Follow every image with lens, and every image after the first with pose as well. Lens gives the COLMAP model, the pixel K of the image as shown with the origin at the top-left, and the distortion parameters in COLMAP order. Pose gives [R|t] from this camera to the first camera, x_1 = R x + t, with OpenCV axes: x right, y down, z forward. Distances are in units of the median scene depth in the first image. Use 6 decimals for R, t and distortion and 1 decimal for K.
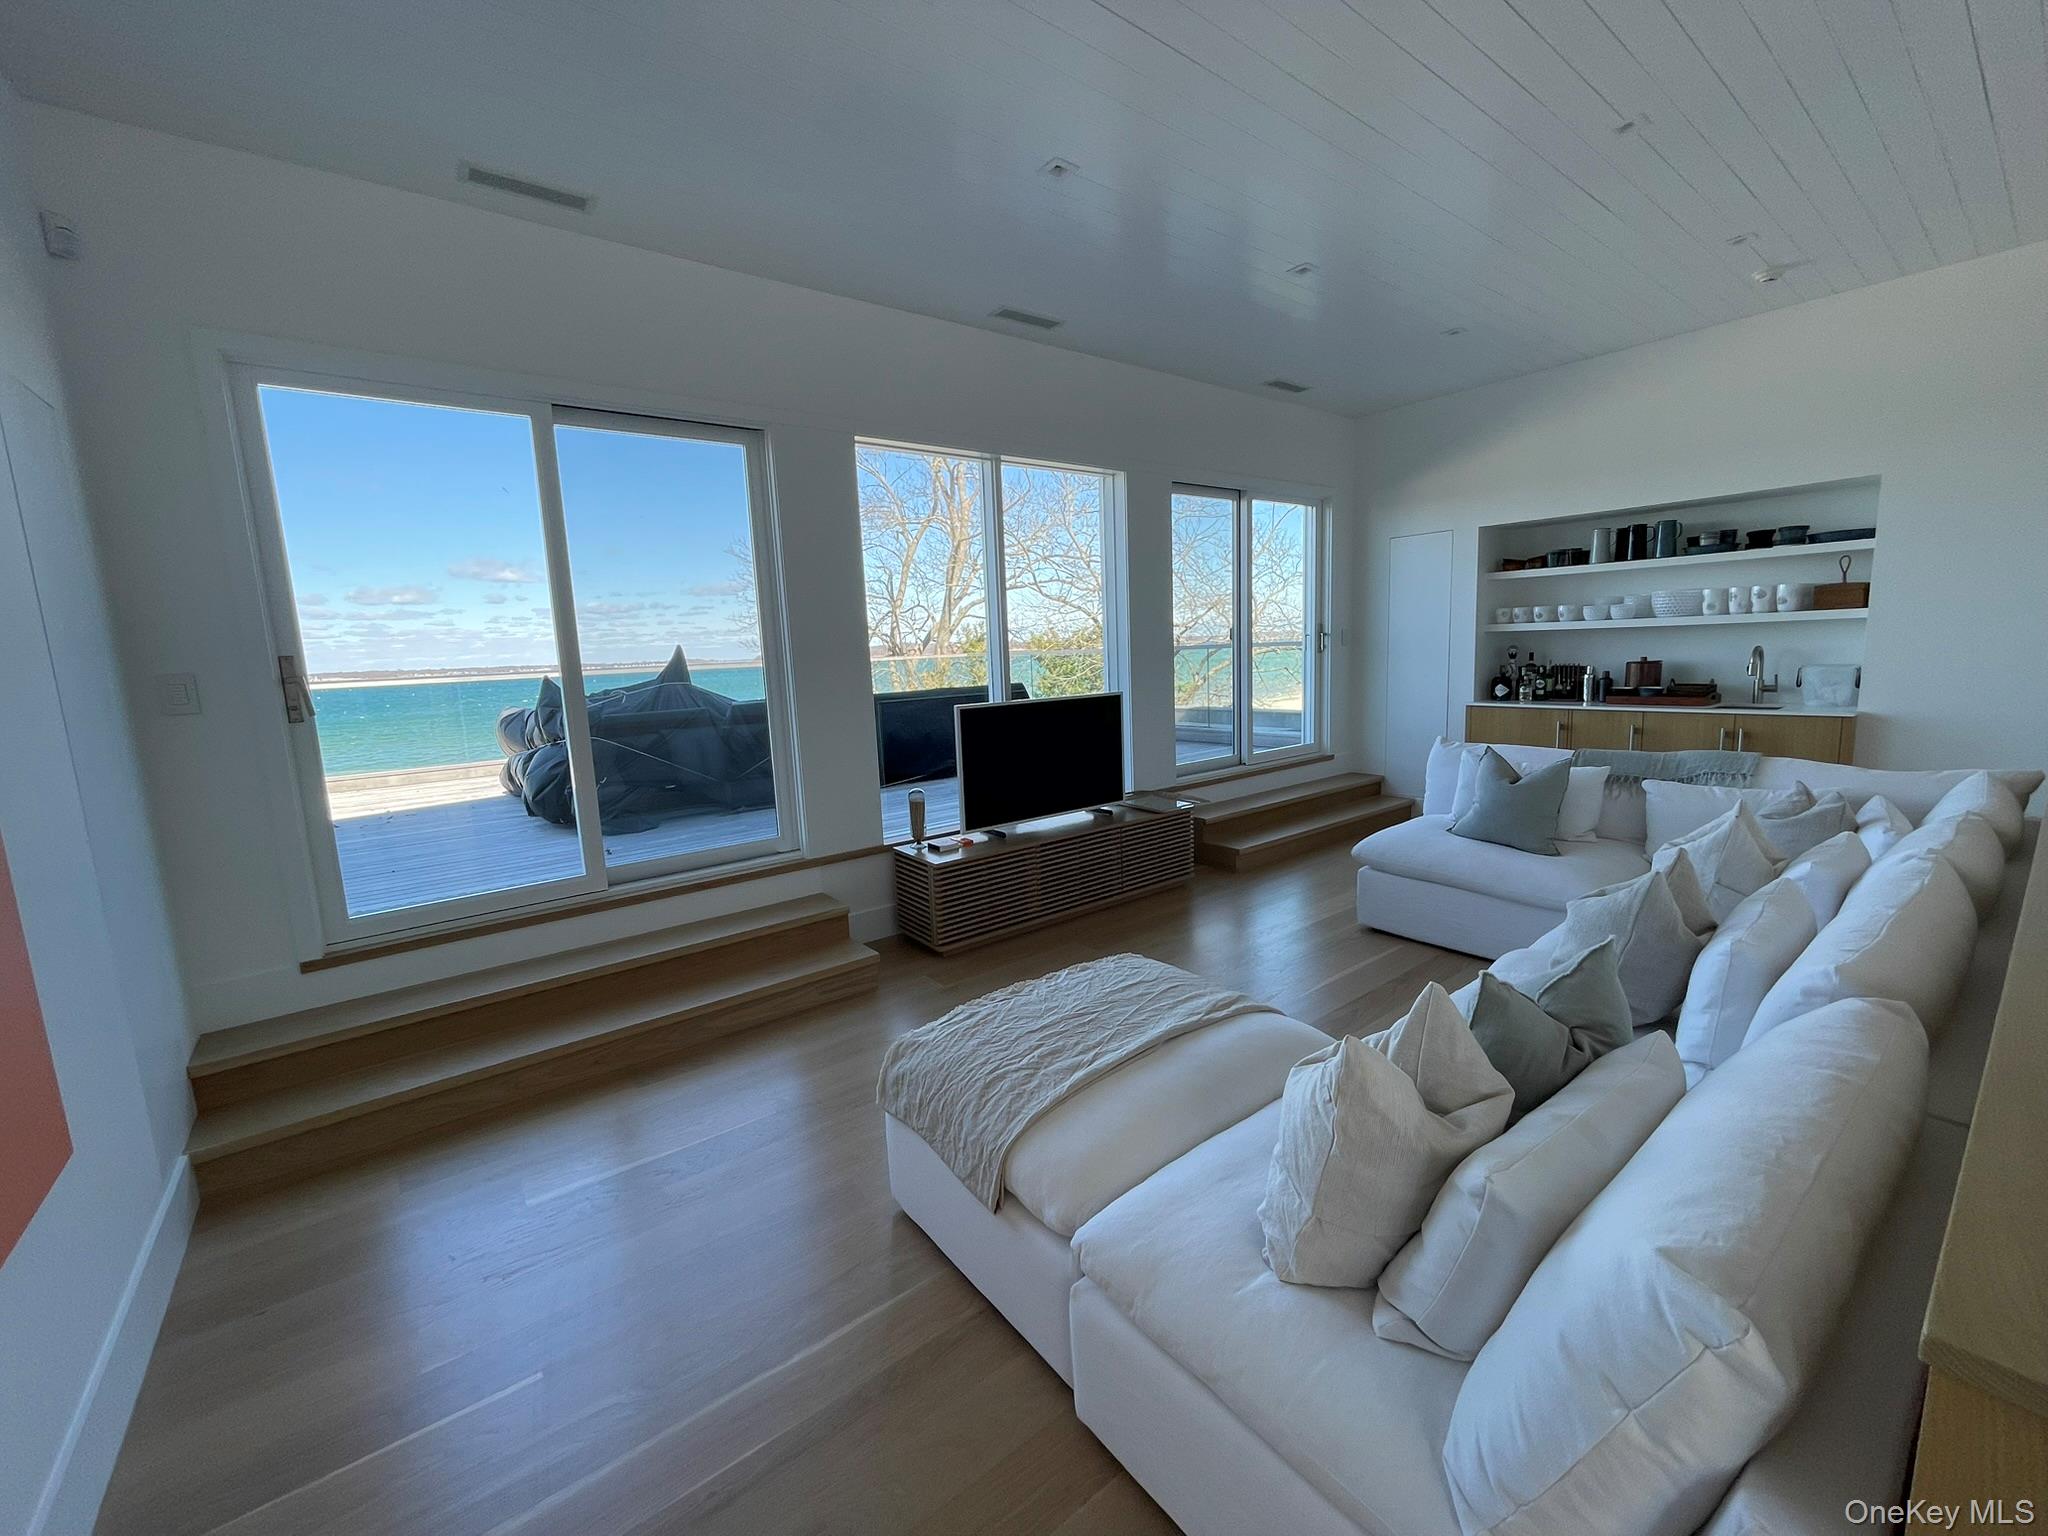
lens RADIAL K [[825.6, 0, 1024.0], [0, 825.6, 768.0], [0, 0, 1]] dist [-0.000119, 0.000102]
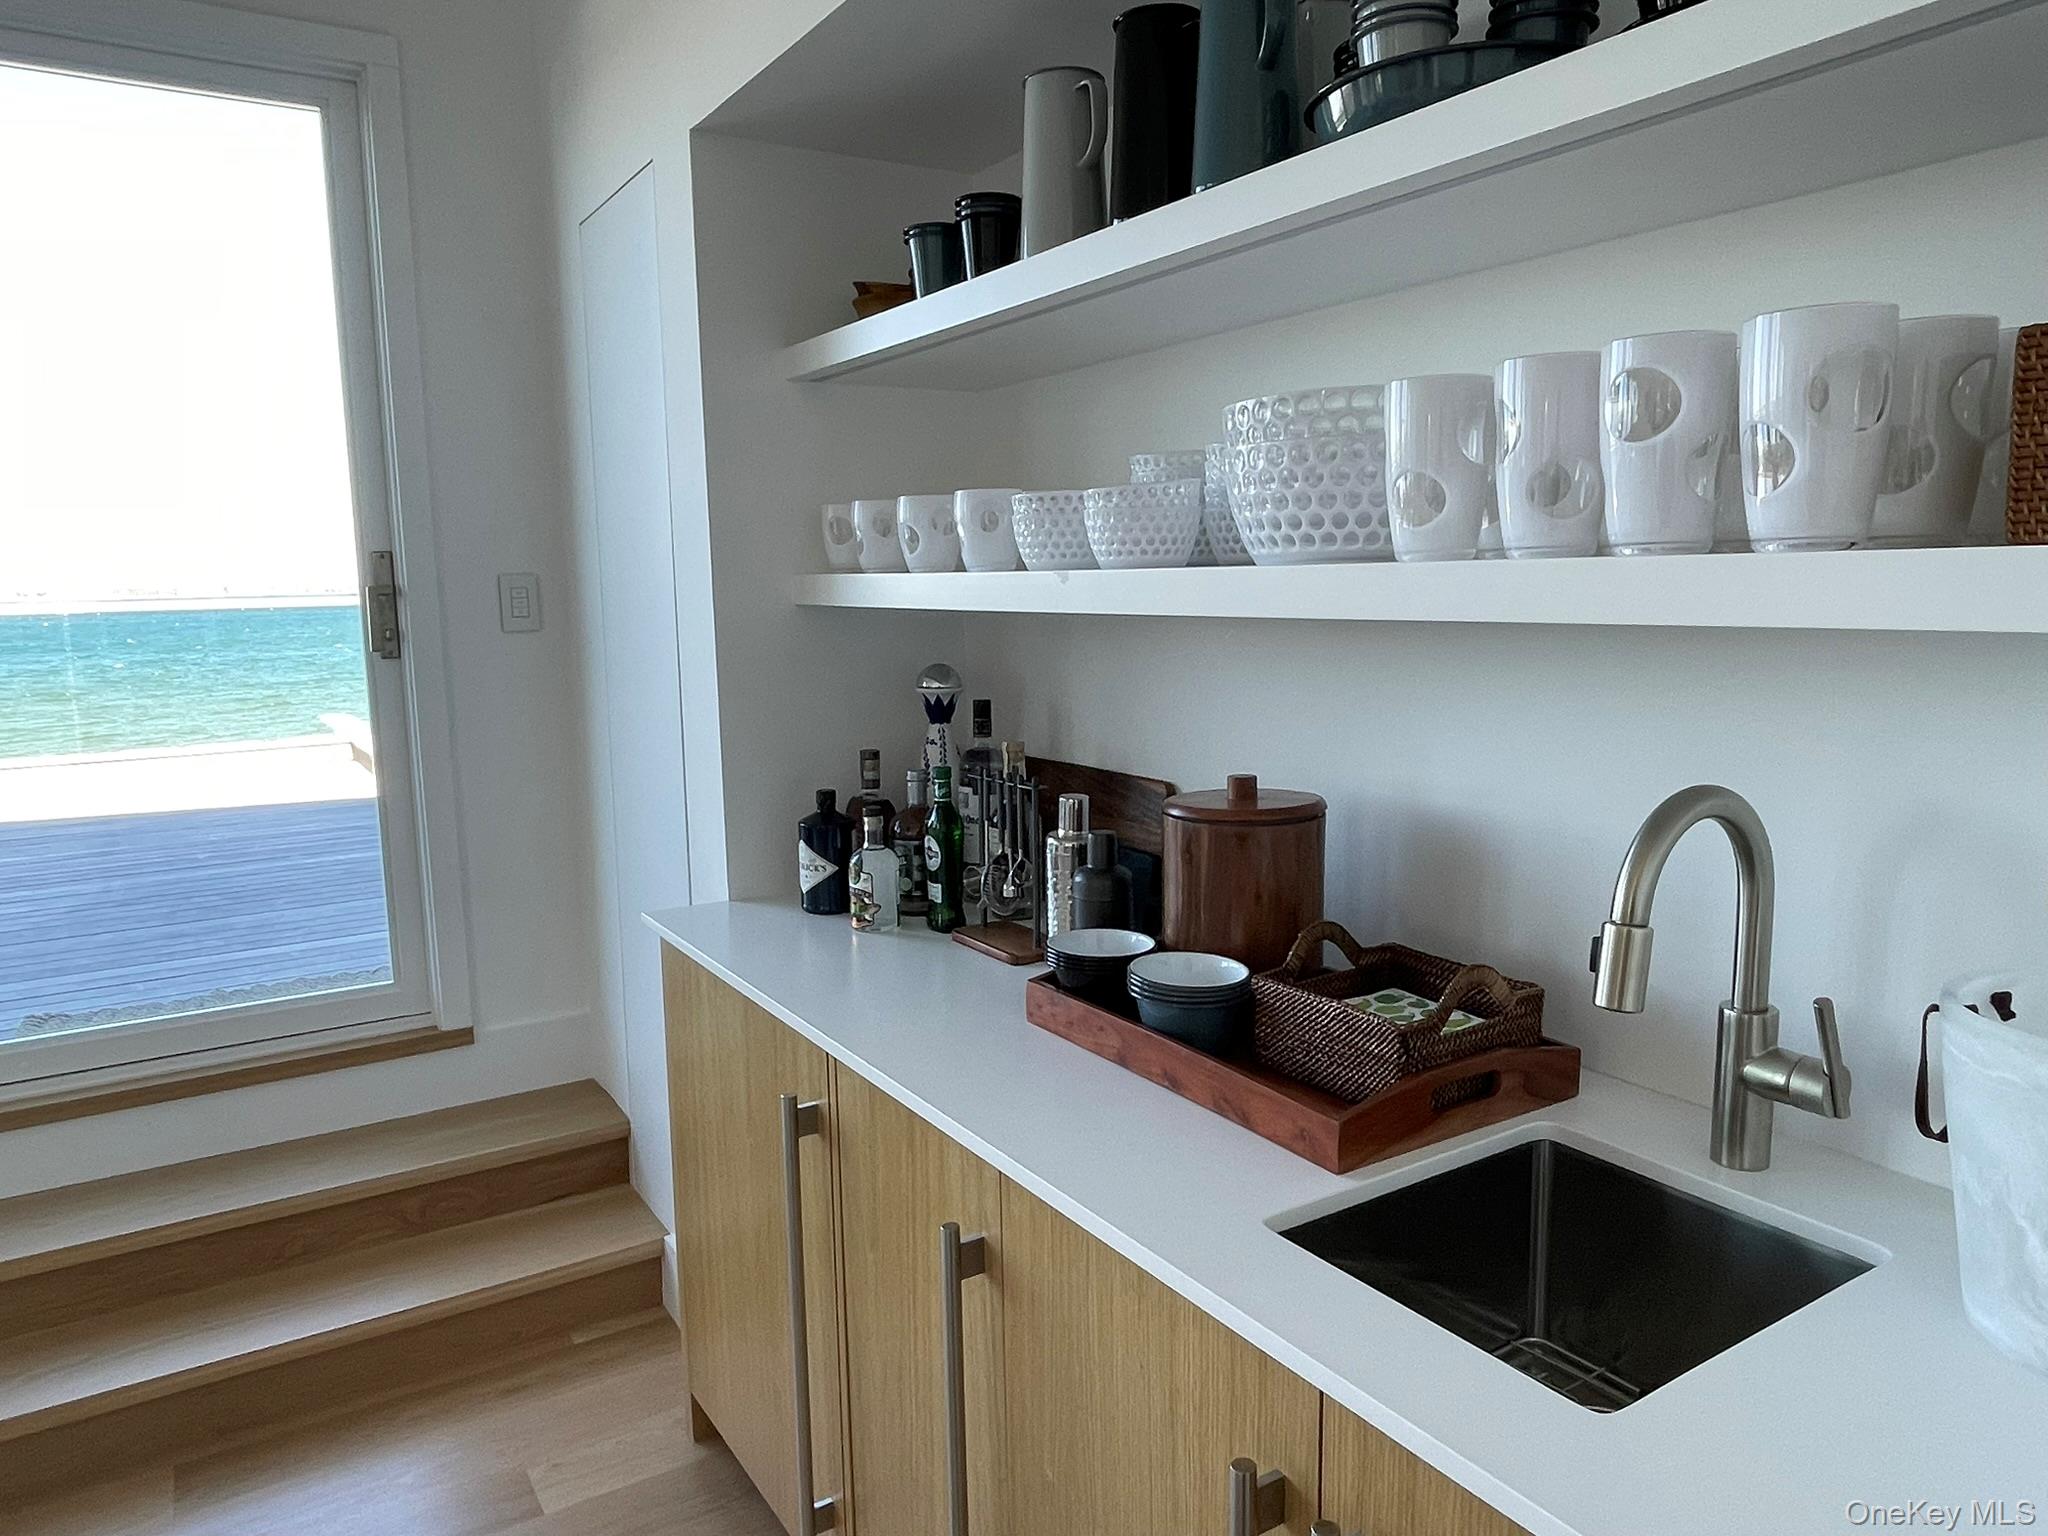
lens RADIAL K [[1352.4, 0, 1015.4], [0, 1352.4, 771.2], [0, 0, 1]] dist [0.000561, -0.000783]
pose [[0.994701, 0.040934, -0.094312, 0.753341], [-0.041306, 0.999145, -0.001995, -0.137325], [0.094149, 0.005880, 0.995541, 0.719493]]
